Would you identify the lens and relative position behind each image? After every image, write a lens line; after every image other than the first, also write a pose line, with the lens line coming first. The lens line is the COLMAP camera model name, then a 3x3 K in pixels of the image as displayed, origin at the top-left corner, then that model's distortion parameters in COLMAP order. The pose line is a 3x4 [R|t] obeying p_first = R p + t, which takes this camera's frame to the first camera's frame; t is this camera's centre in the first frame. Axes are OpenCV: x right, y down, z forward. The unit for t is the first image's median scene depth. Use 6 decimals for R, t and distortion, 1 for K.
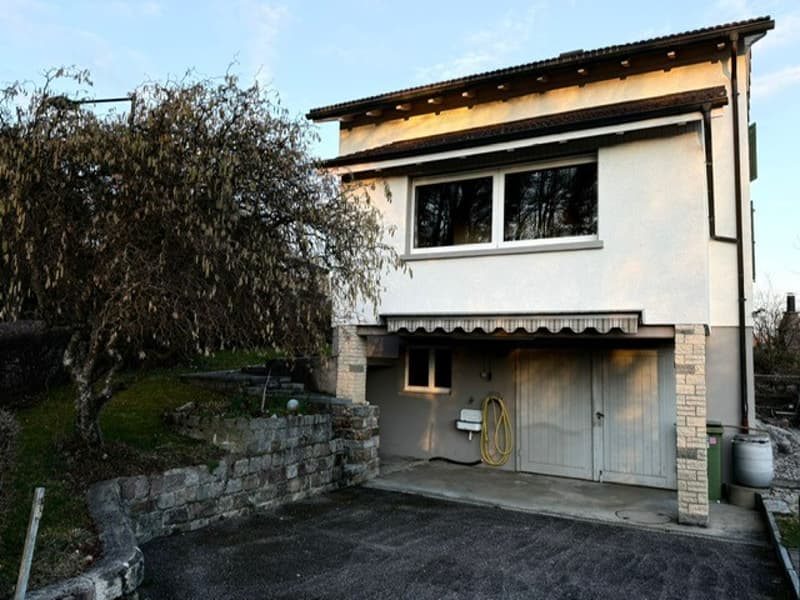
lens RADIAL K [[629.7, 0, 400.0], [0, 629.7, 300.0], [0, 0, 1]] dist [0.015429, -0.000518]
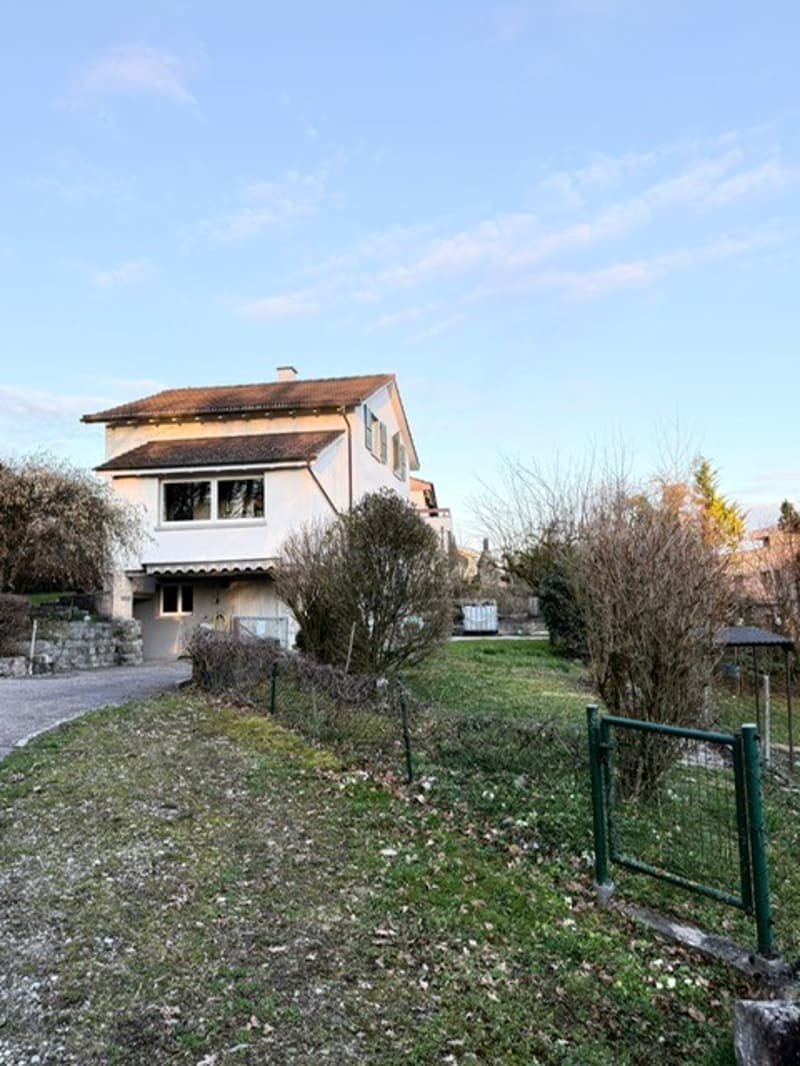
lens RADIAL K [[839.0, 0, 455.7], [0, 839.0, 532.1], [0, 0, 1]] dist [0.015429, -0.000518]
pose [[0.944750, -0.018533, 0.327268, 0.026059], [0.020257, 0.999793, -0.001859, -0.037955], [-0.327166, 0.008385, 0.944930, -1.334044]]
